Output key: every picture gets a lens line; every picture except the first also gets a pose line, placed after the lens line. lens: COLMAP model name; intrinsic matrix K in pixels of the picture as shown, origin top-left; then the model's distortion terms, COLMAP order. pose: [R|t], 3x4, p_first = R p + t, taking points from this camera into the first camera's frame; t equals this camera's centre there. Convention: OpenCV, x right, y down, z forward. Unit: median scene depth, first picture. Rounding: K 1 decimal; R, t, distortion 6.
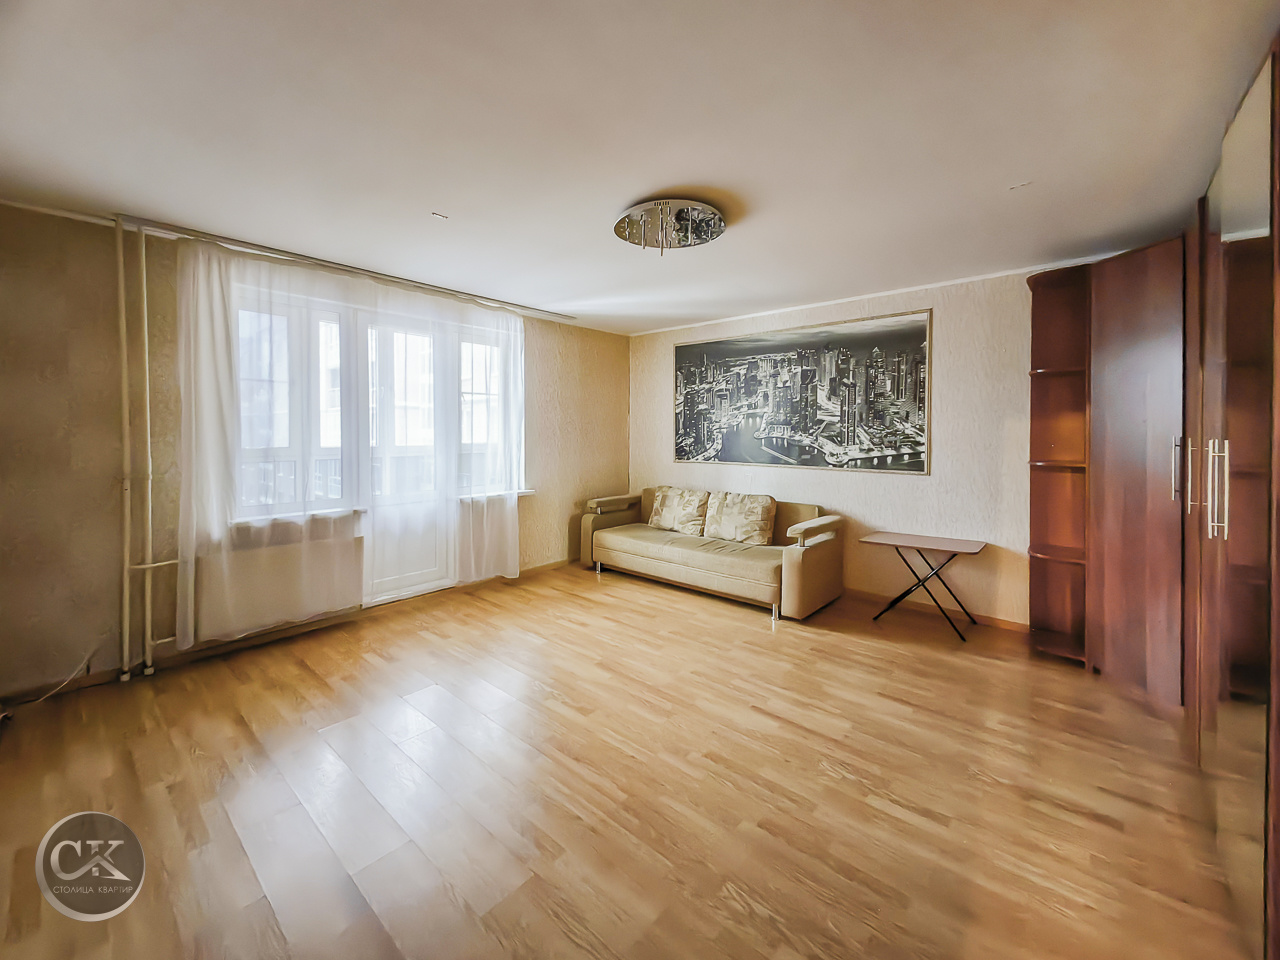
lens RADIAL K [[503.7, 0, 655.7], [0, 503.7, 438.8], [0, 0, 1]] dist [0.017907, -0.006442]
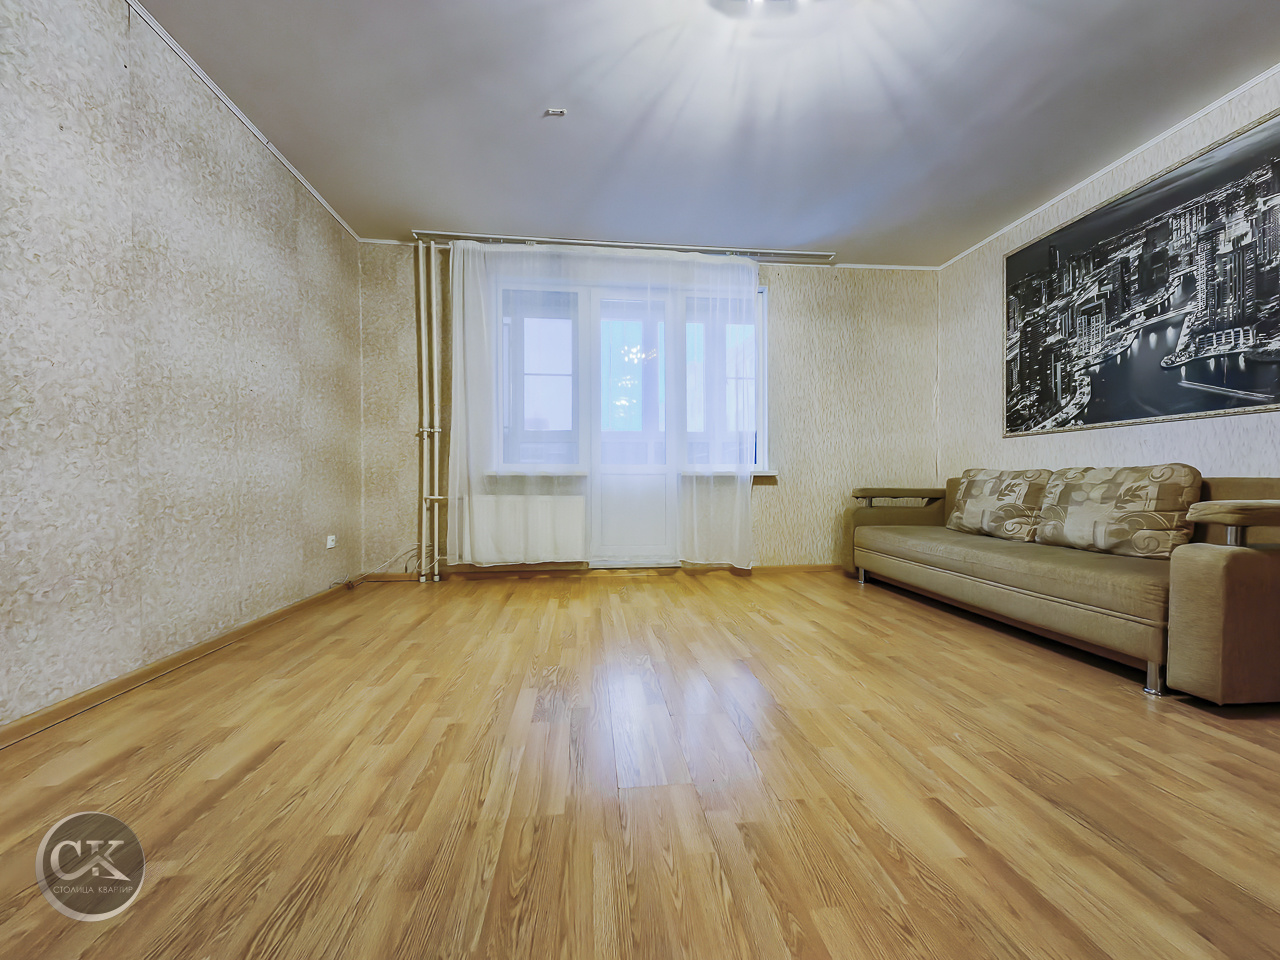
lens RADIAL K [[503.7, 0, 658.6], [0, 503.7, 479.4], [0, 0, 1]] dist [0.017907, -0.006442]
pose [[0.731613, -0.009453, -0.681655, 0.196925], [-0.000751, 0.999892, -0.014673, 0.140775], [0.681720, 0.011247, 0.731527, 0.281074]]
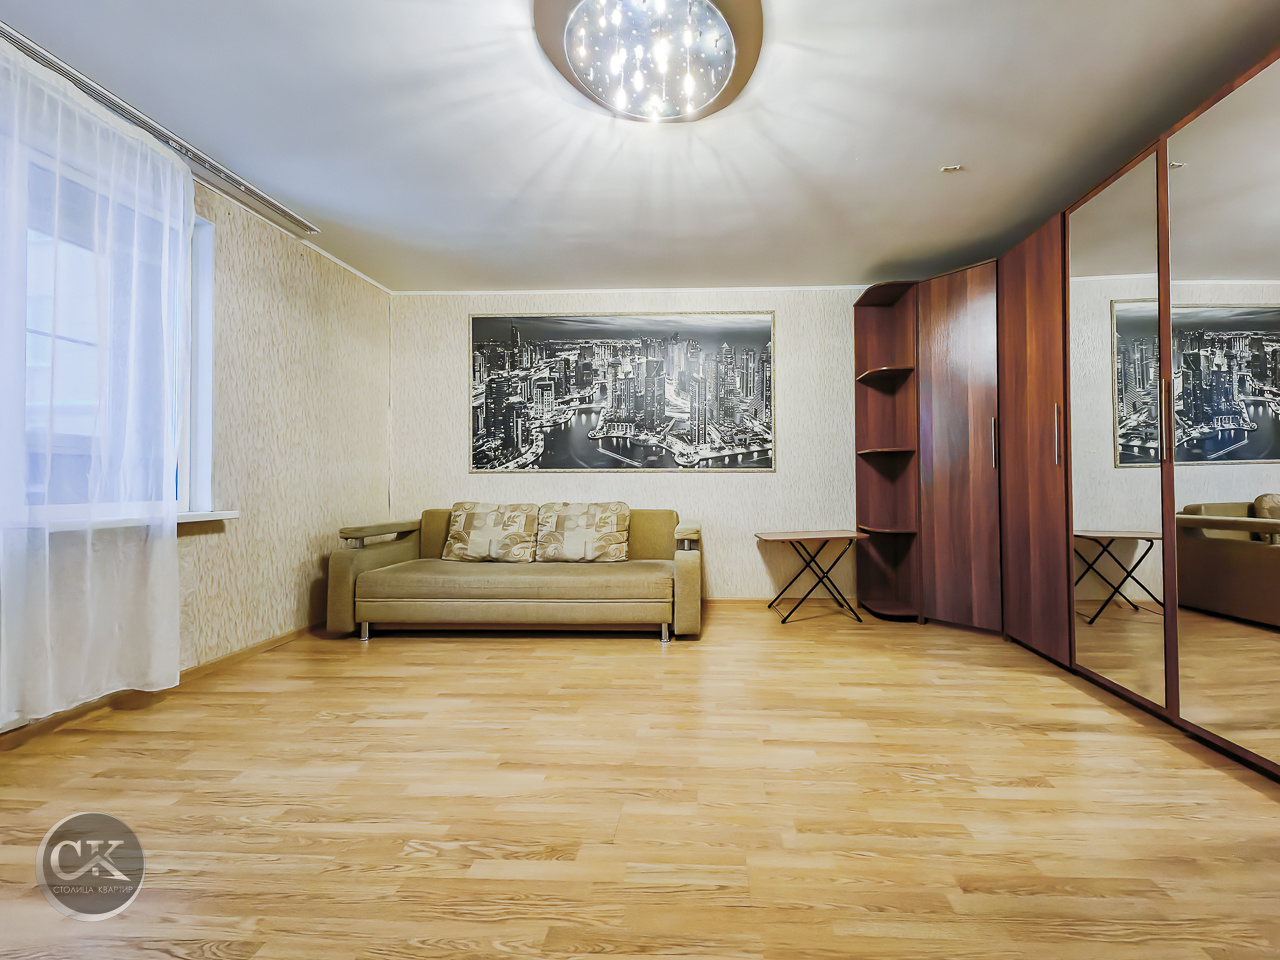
lens RADIAL K [[503.7, 0, 686.7], [0, 503.7, 473.8], [0, 0, 1]] dist [0.017907, -0.006442]
pose [[0.792871, 0.001683, 0.609387, -0.208258], [0.016443, 0.999573, -0.024153, 0.090859], [-0.609167, 0.029171, 0.792505, 0.279378]]
